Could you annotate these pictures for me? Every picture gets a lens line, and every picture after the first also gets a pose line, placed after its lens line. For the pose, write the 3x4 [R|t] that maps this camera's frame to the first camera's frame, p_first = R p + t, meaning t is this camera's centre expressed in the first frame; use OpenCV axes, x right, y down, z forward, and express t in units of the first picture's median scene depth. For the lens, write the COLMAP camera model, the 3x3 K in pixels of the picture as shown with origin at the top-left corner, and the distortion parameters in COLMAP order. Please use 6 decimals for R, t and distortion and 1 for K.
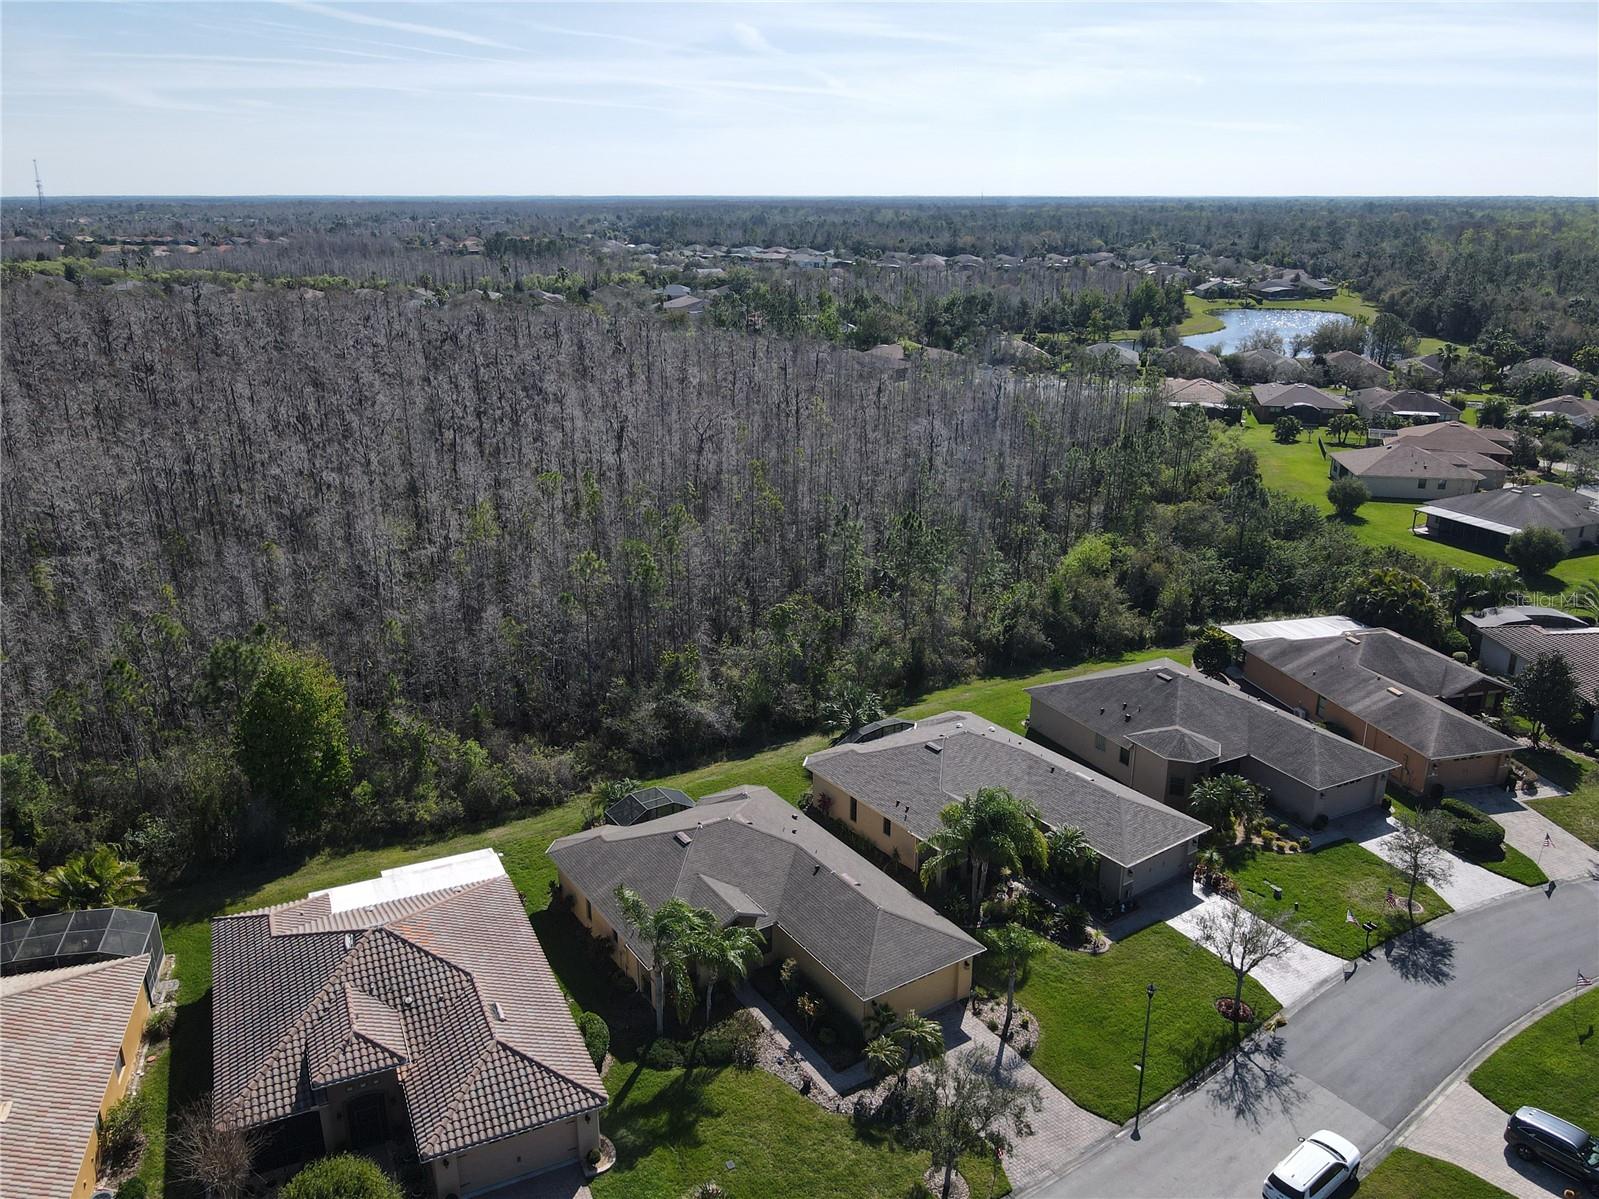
lens RADIAL K [[1220.6, 0, 792.8], [0, 1220.6, 603.1], [0, 0, 1]] dist [-0.004905, 0.003444]
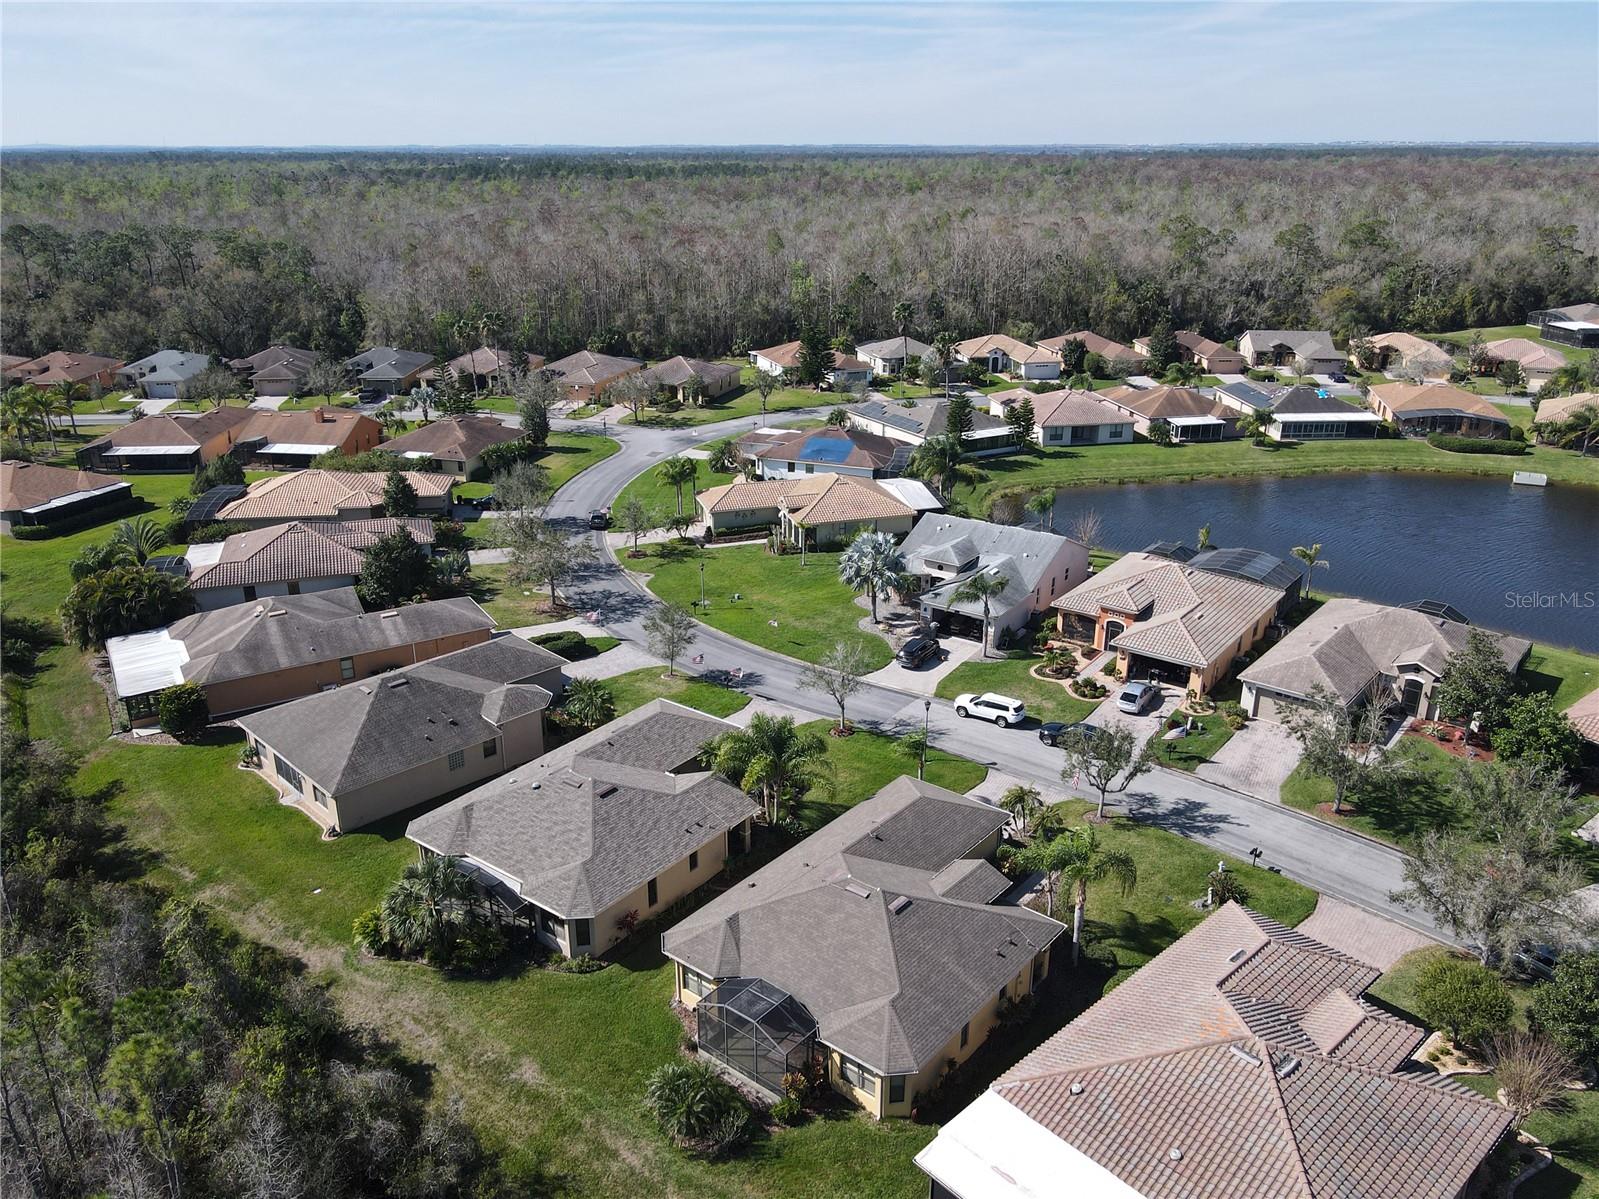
lens RADIAL K [[1190.5, 0, 795.1], [0, 1190.5, 656.0], [0, 0, 1]] dist [-0.004320, 0.076940]
pose [[-0.296562, -0.379516, 0.876367, -0.683432], [0.309537, 0.829913, 0.464146, -0.340505], [-0.903459, 0.408916, -0.128646, 1.016115]]
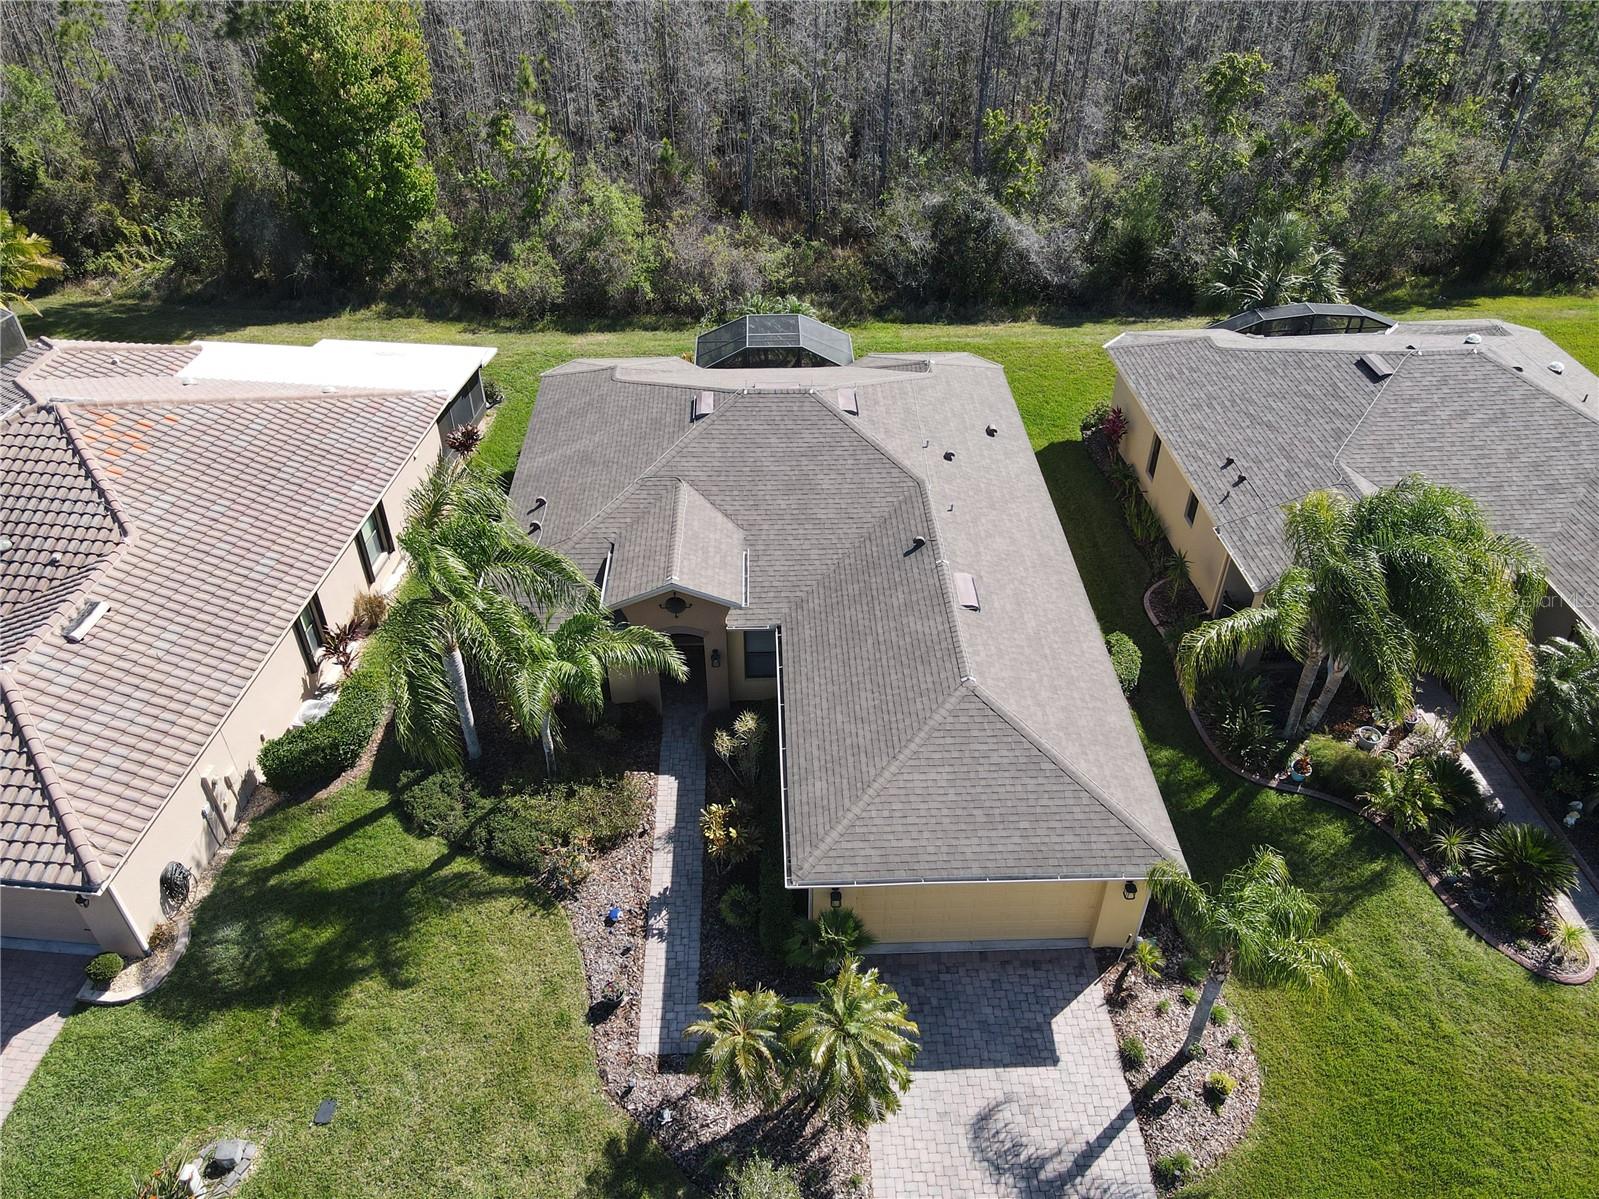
lens RADIAL K [[1175.2, 0, 793.4], [0, 1175.2, 610.6], [0, 0, 1]] dist [0.011870, 0.012853]
pose [[0.853515, 0.322357, -0.409388, 0.149267], [-0.164089, 0.911976, 0.375998, 0.077337], [0.494557, -0.253744, 0.831281, 0.555369]]
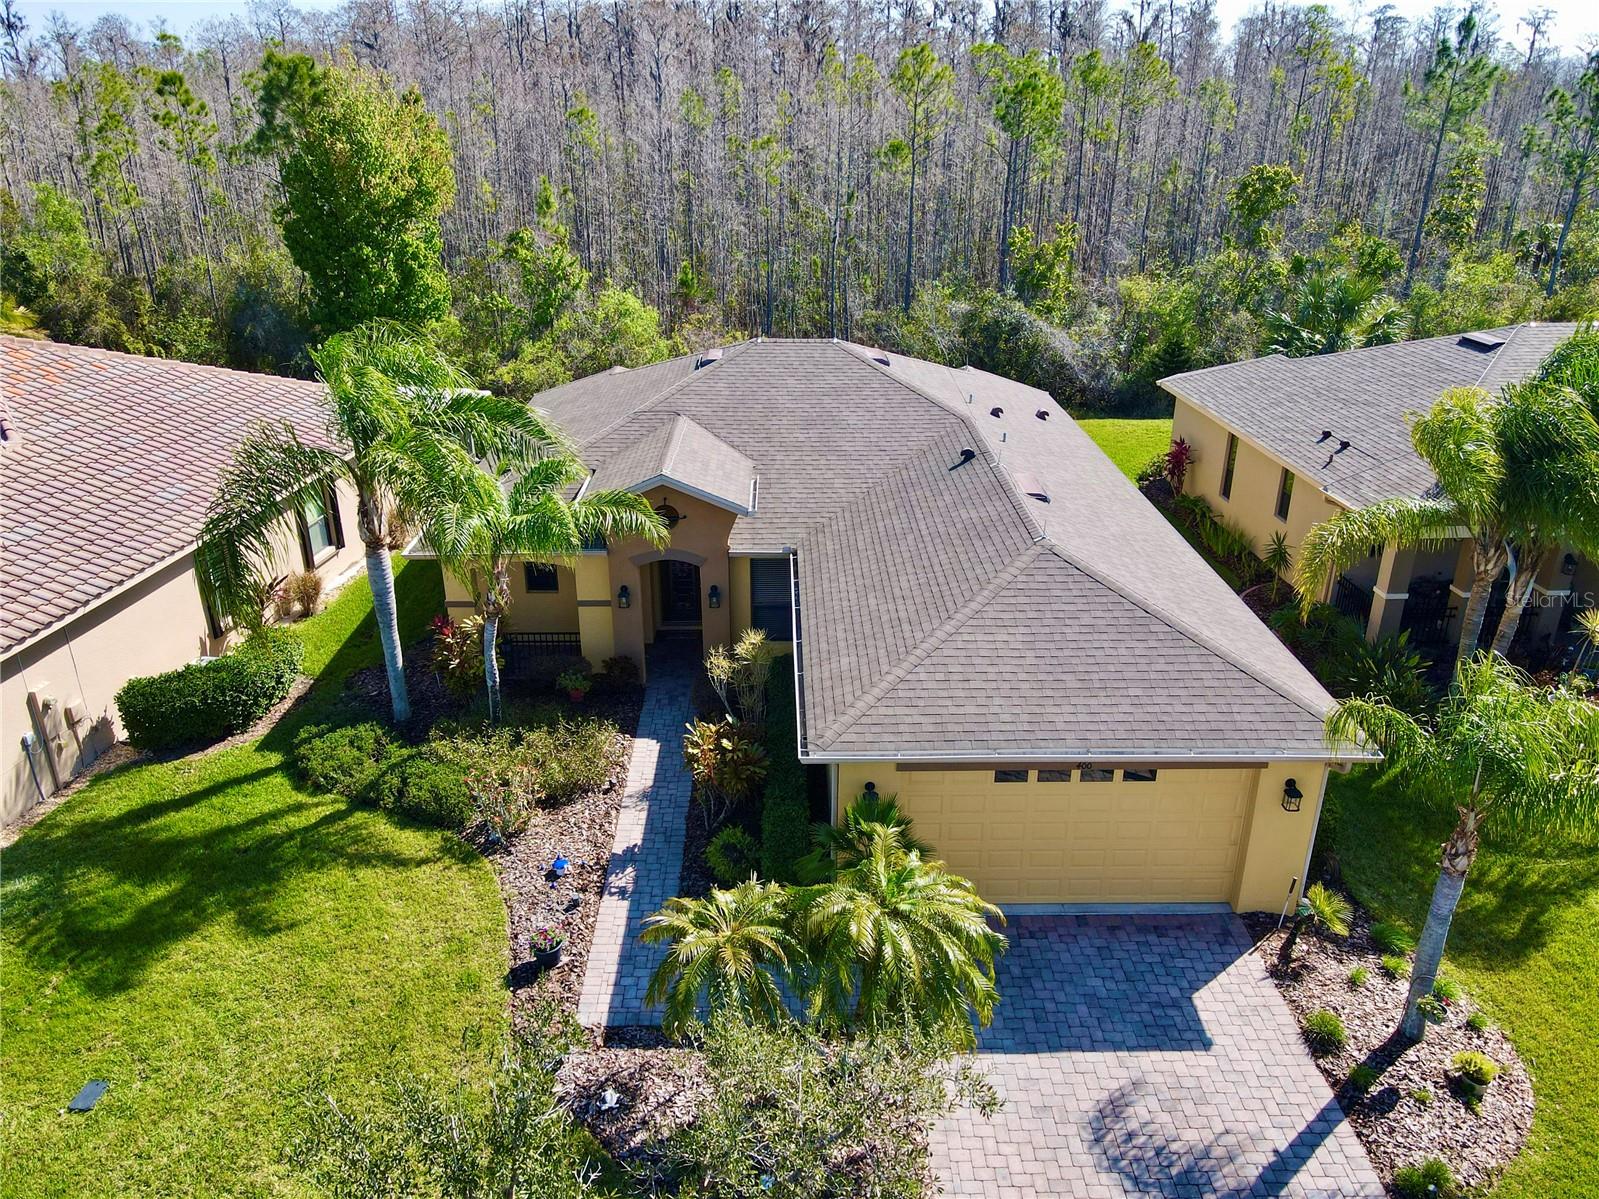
lens RADIAL K [[1175.2, 0, 793.4], [0, 1175.2, 610.6], [0, 0, 1]] dist [0.011870, 0.012853]
pose [[0.843574, 0.209108, -0.494628, 0.144340], [-0.169485, 0.977667, 0.124266, 0.205112], [0.509566, -0.020996, 0.860175, 0.607034]]
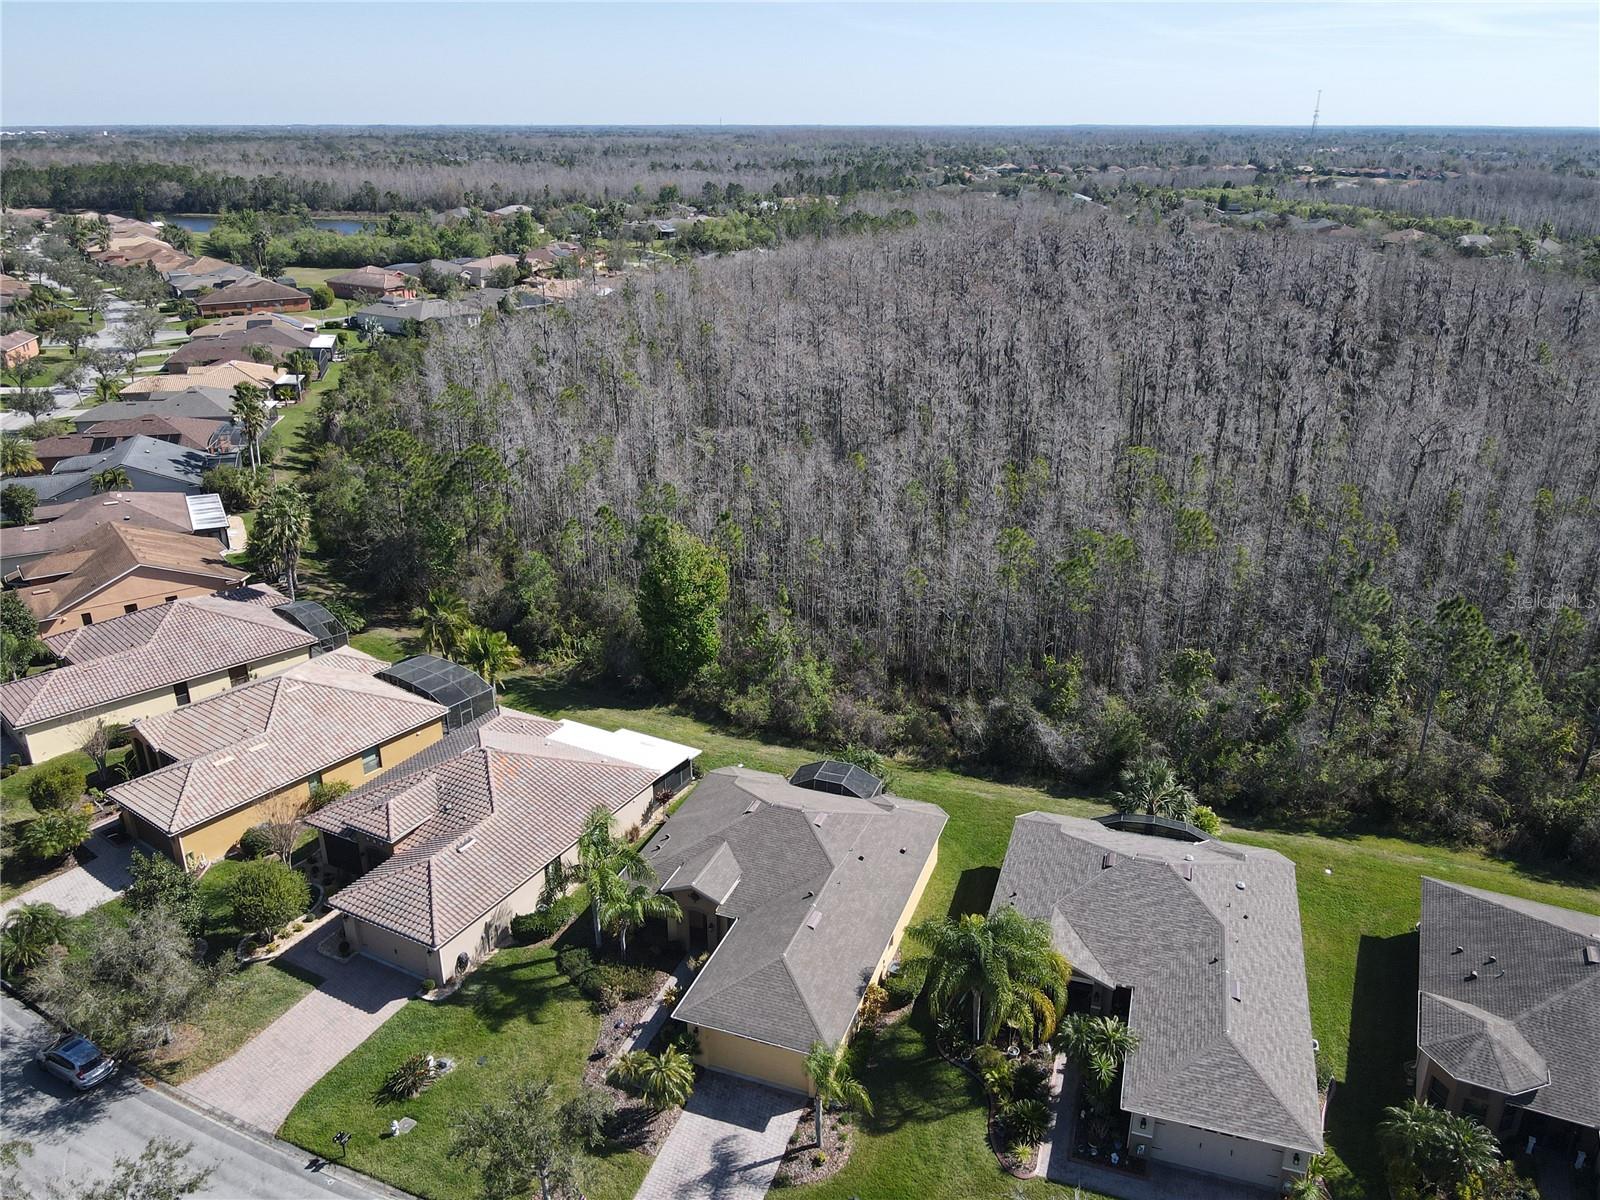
lens RADIAL K [[1221.4, 0, 793.3], [0, 1221.4, 603.6], [0, 0, 1]] dist [-0.004905, 0.003444]
pose [[0.591325, 0.297883, -0.749400, 0.578352], [-0.259491, 0.950138, 0.172921, -0.134206], [0.763544, 0.092210, 0.639138, 0.342298]]
